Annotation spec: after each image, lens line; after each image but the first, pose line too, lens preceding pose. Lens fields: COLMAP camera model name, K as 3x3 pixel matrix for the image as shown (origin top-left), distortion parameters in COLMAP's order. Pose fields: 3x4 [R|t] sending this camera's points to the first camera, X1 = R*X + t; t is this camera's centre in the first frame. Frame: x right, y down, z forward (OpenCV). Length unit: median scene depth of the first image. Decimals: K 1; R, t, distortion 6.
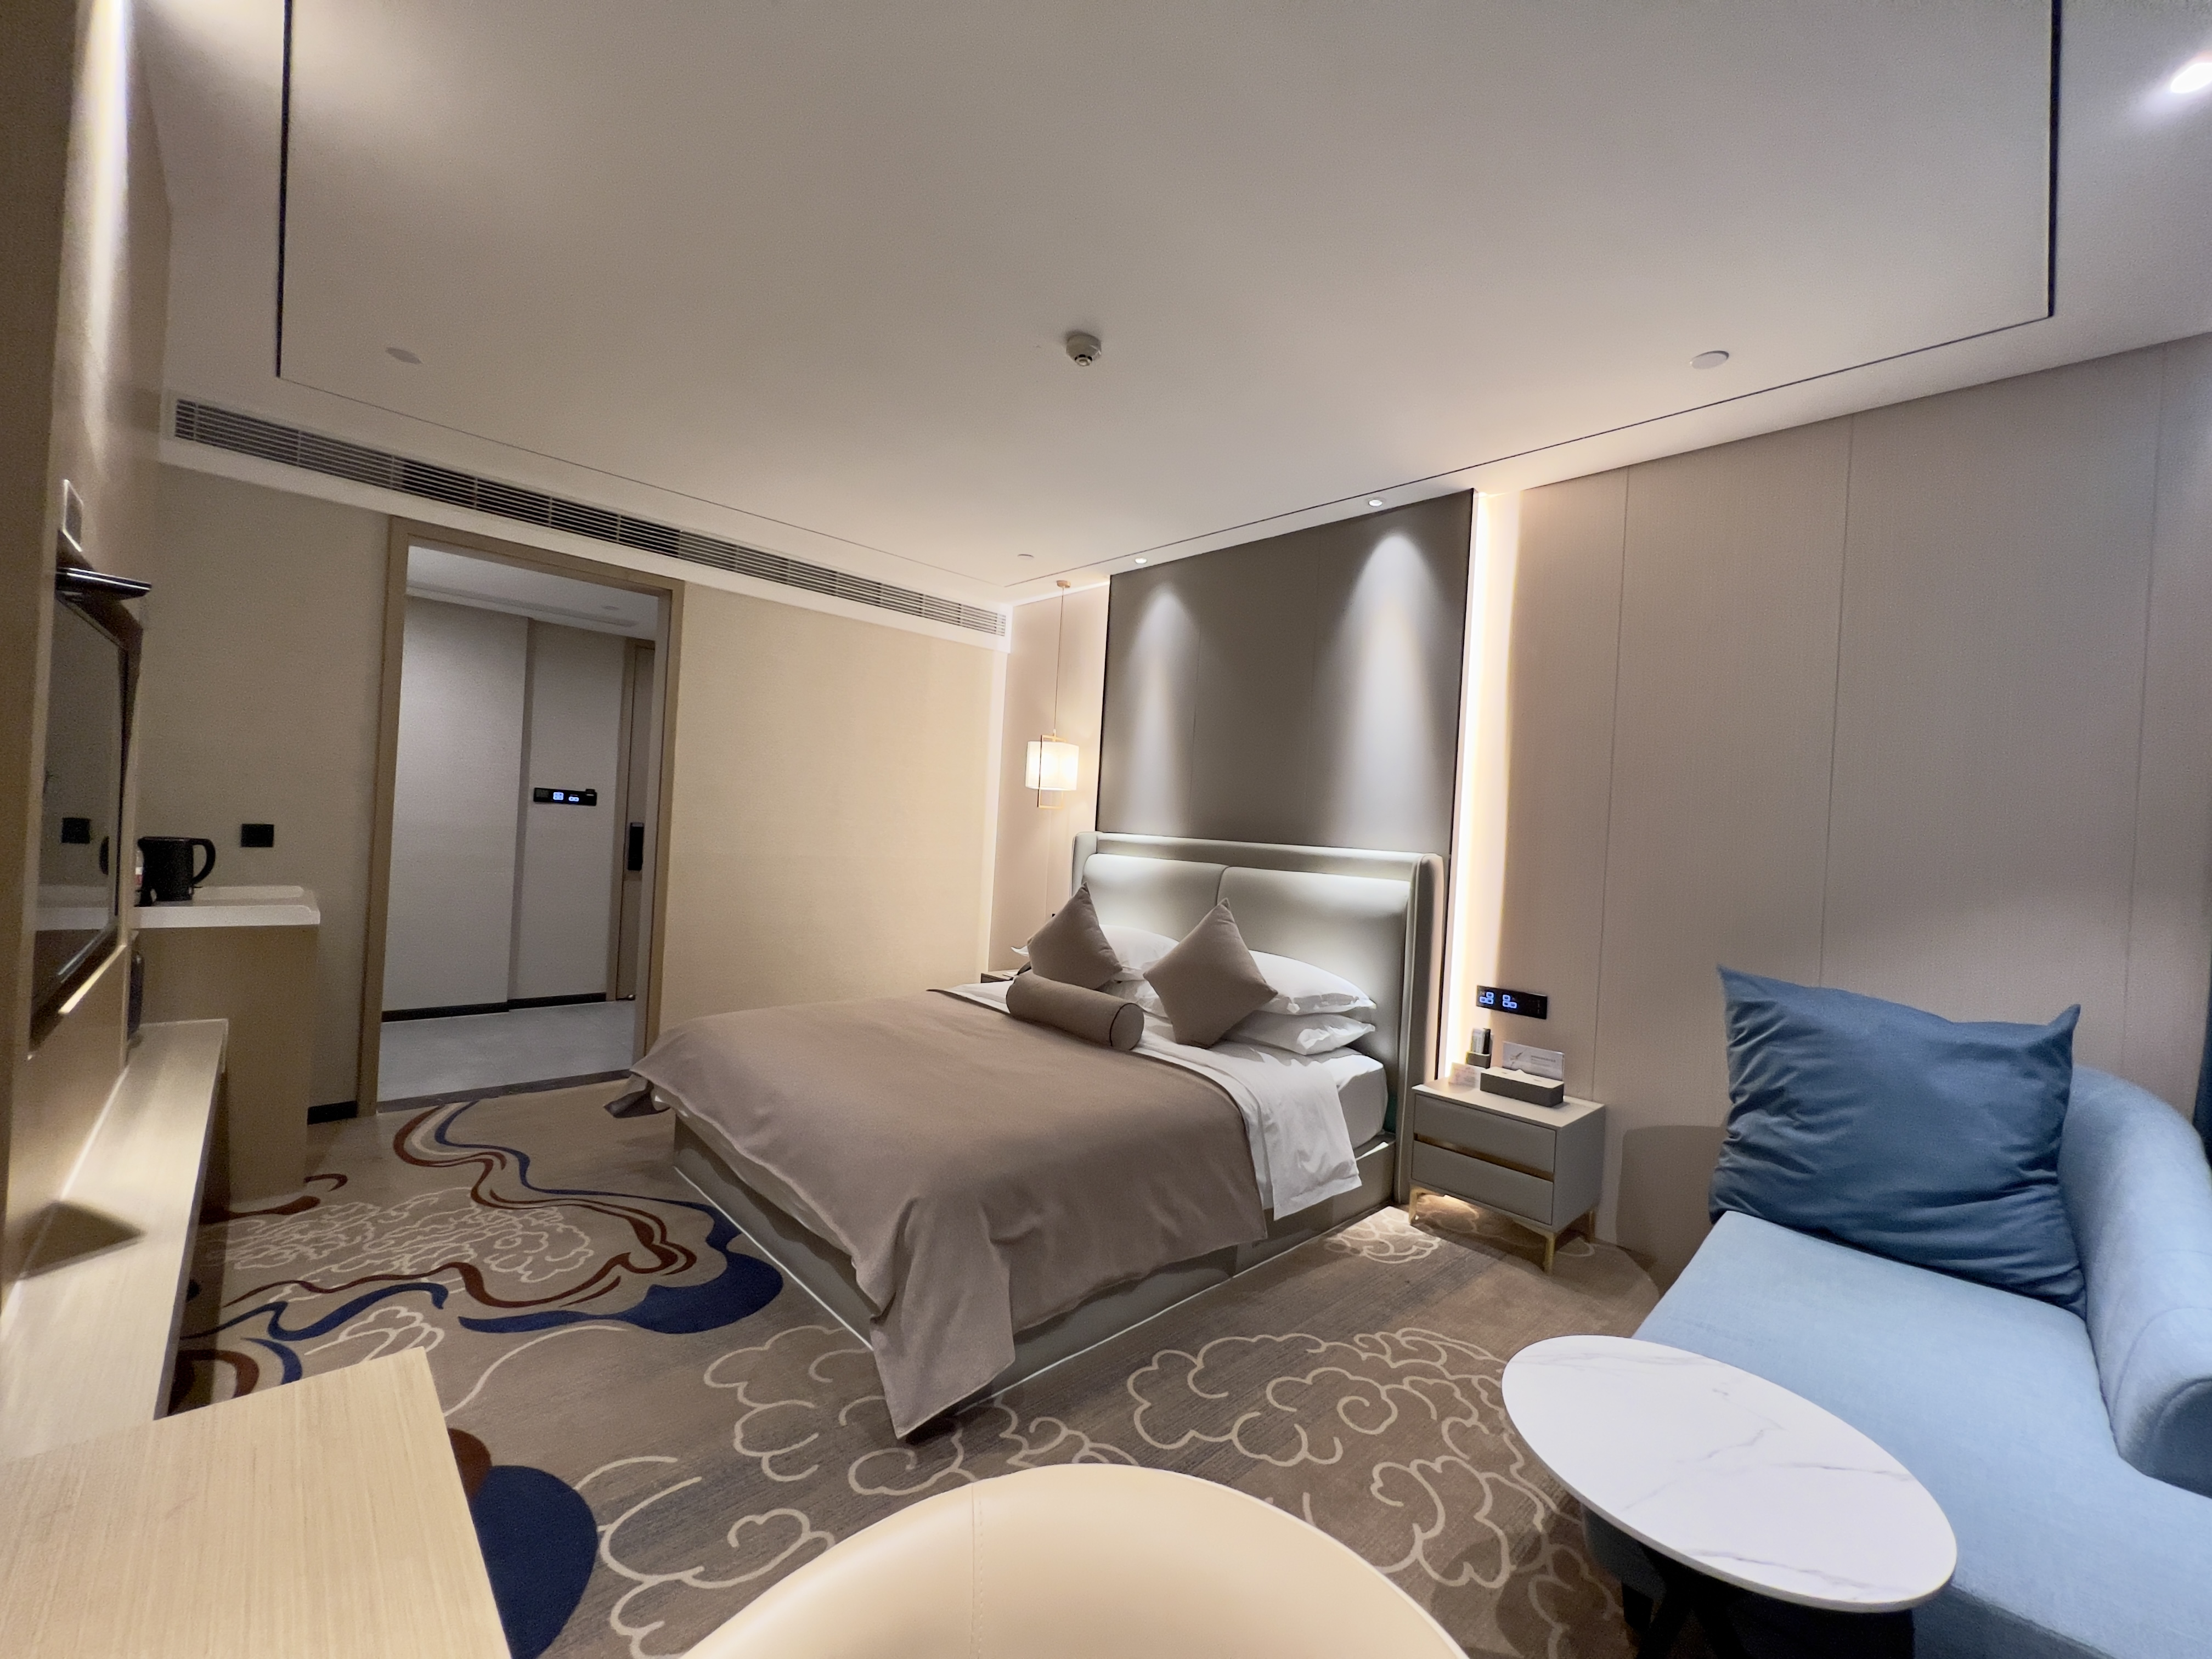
lens RADIAL K [[885.3, 0, 1106.0], [0, 885.3, 829.5], [0, 0, 1]] dist [-0.010970, 0.000370]
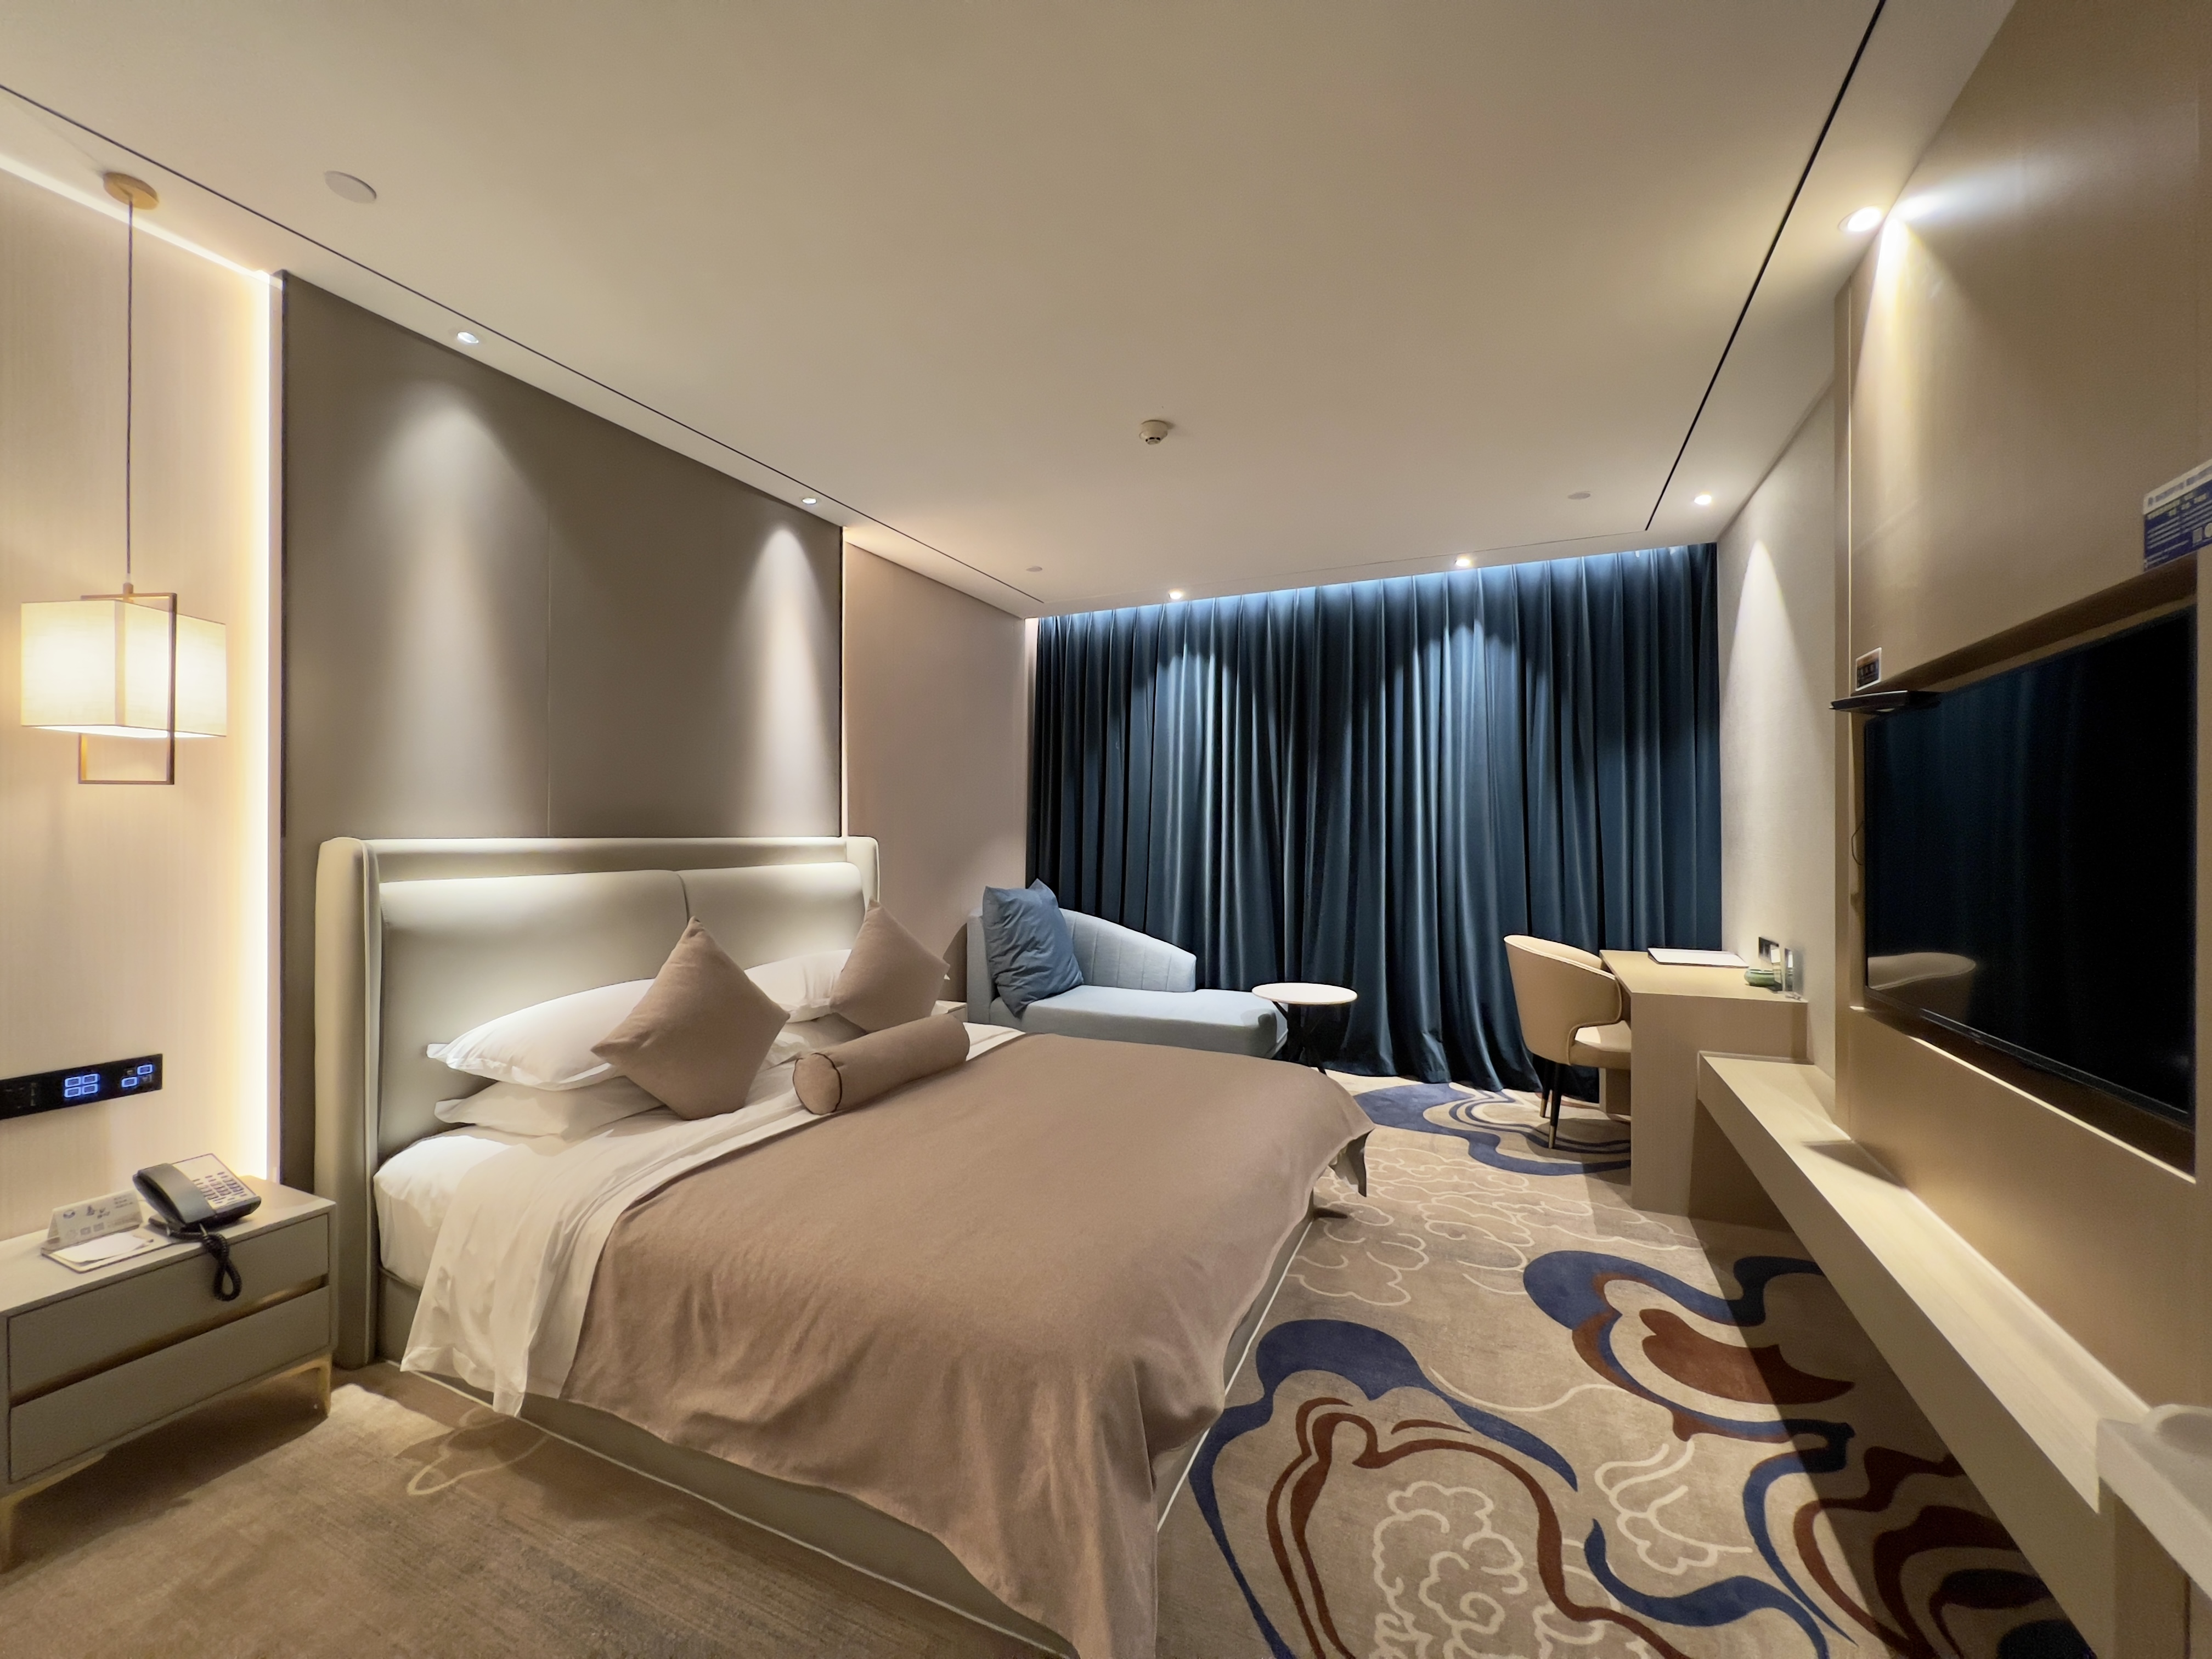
lens RADIAL K [[885.3, 0, 1106.0], [0, 885.3, 829.5], [0, 0, 1]] dist [-0.010970, 0.000370]
pose [[-0.372278, -0.058852, 0.926254, -1.171040], [-0.023695, 0.998265, 0.053905, -0.074352], [-0.927819, -0.001880, -0.373026, 1.549208]]
